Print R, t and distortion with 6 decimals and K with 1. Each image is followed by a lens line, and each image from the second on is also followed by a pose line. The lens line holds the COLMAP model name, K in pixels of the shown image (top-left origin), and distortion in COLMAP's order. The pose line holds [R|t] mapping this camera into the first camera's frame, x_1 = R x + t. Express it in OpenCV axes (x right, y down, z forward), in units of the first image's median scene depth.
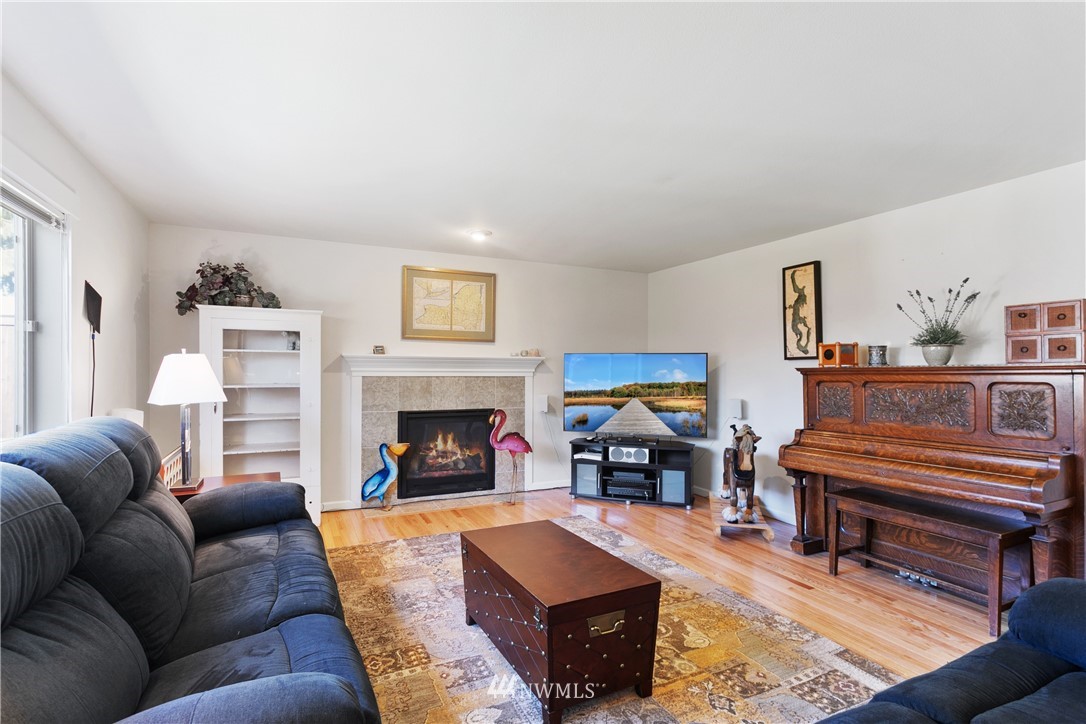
lens RADIAL K [[517.0, 0, 530.0], [0, 517.0, 362.9], [0, 0, 1]] dist [-0.001466, 0.000437]
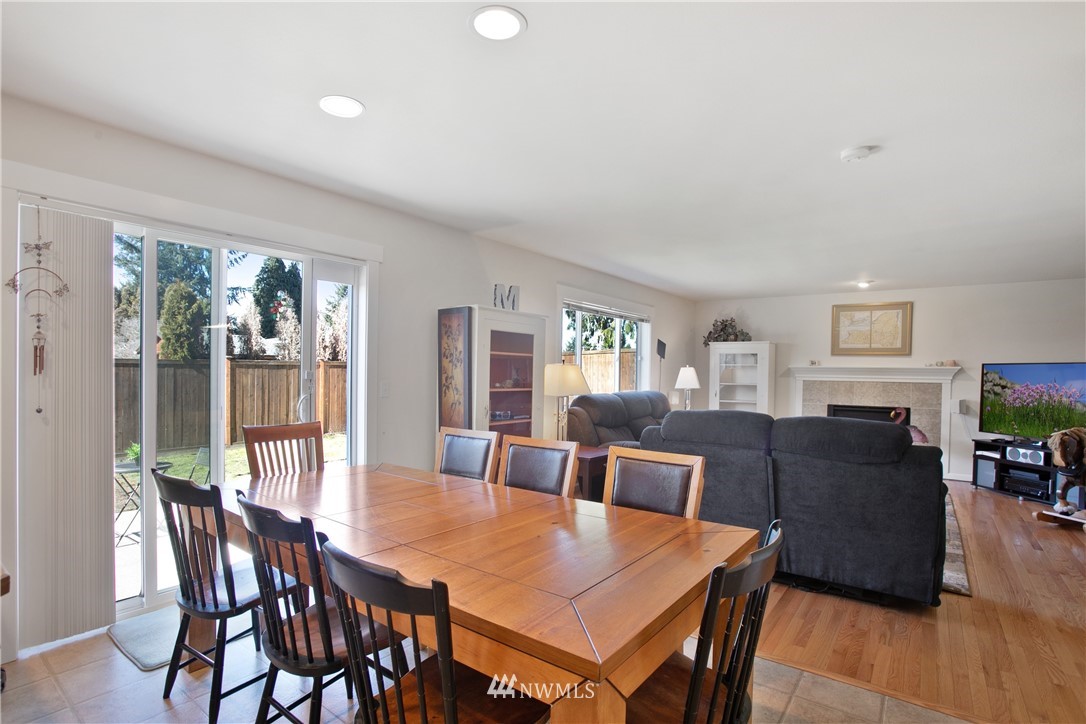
lens RADIAL K [[517.0, 0, 530.0], [0, 517.0, 362.9], [0, 0, 1]] dist [-0.001466, 0.000437]
pose [[0.438863, -0.014051, -0.898444, 0.707598], [-0.003690, 0.999841, -0.017439, 0.003984], [0.898546, 0.010968, 0.438742, -0.419794]]
